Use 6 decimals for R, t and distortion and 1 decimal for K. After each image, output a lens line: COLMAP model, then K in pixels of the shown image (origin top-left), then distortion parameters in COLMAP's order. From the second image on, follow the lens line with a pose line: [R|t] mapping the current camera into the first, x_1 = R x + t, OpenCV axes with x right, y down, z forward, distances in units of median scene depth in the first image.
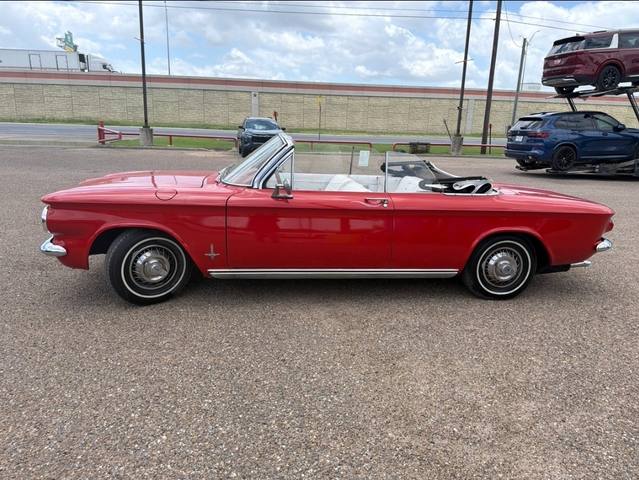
lens RADIAL K [[483.1, 0, 324.4], [0, 483.1, 240.2], [0, 0, 1]] dist [0.061077, -0.075385]
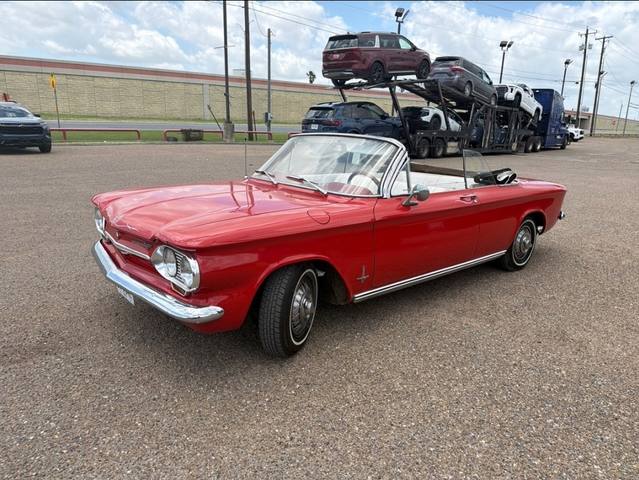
lens RADIAL K [[465.6, 0, 317.1], [0, 465.6, 266.0], [0, 0, 1]] dist [0.060097, -0.112435]
pose [[0.820023, -0.175510, 0.544756, -0.223136], [0.124596, 0.983735, 0.129386, -0.032570], [-0.558604, -0.038225, 0.828553, 0.102498]]
